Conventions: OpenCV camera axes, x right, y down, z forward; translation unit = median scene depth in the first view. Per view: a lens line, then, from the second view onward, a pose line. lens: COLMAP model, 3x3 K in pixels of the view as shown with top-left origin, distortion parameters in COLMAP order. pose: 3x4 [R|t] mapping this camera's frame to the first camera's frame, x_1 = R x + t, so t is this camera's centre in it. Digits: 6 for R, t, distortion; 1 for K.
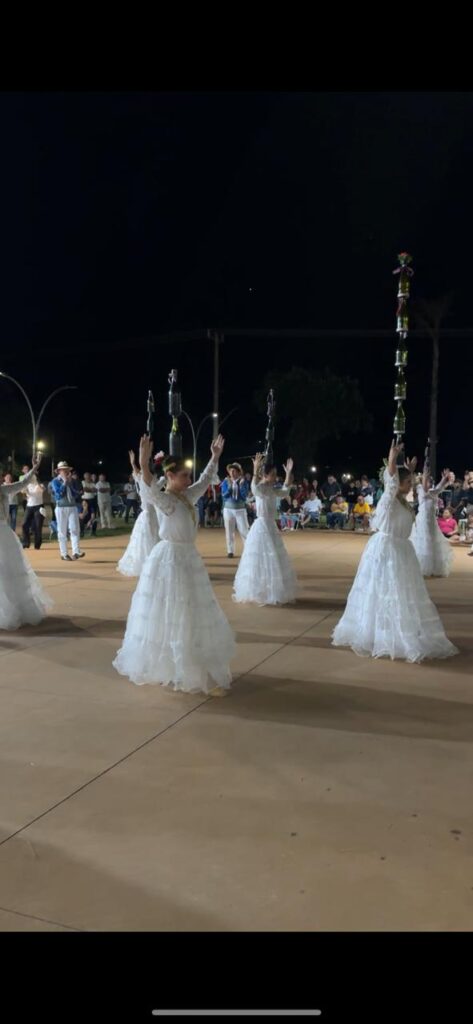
lens RADIAL K [[501.6, 0, 236.5], [0, 501.6, 512.0], [0, 0, 1]] dist [-0.053662, 0.000029]
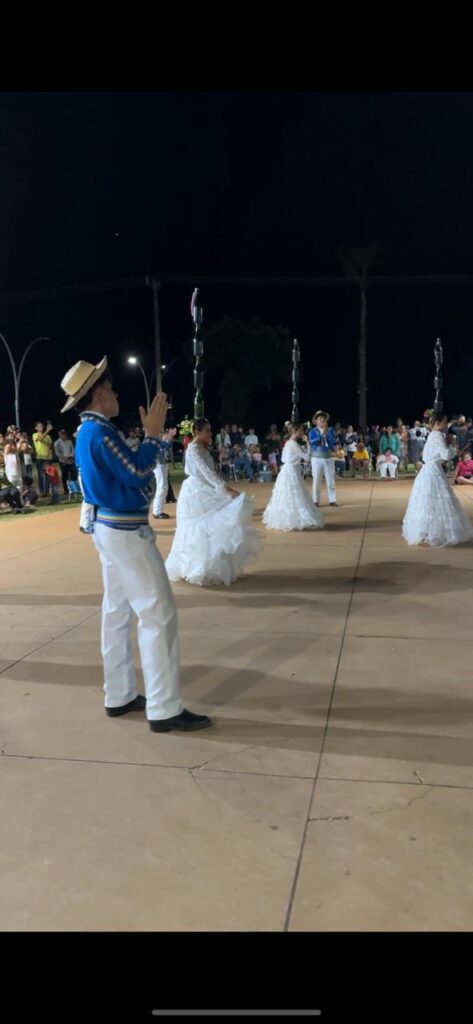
lens RADIAL K [[501.6, 0, 236.5], [0, 501.6, 512.0], [0, 0, 1]] dist [-0.053662, 0.000029]
pose [[0.987889, -0.057042, 0.144296, -0.161328], [0.043418, 0.994447, 0.095860, -0.001463], [-0.148963, -0.088434, 0.984880, 0.007871]]
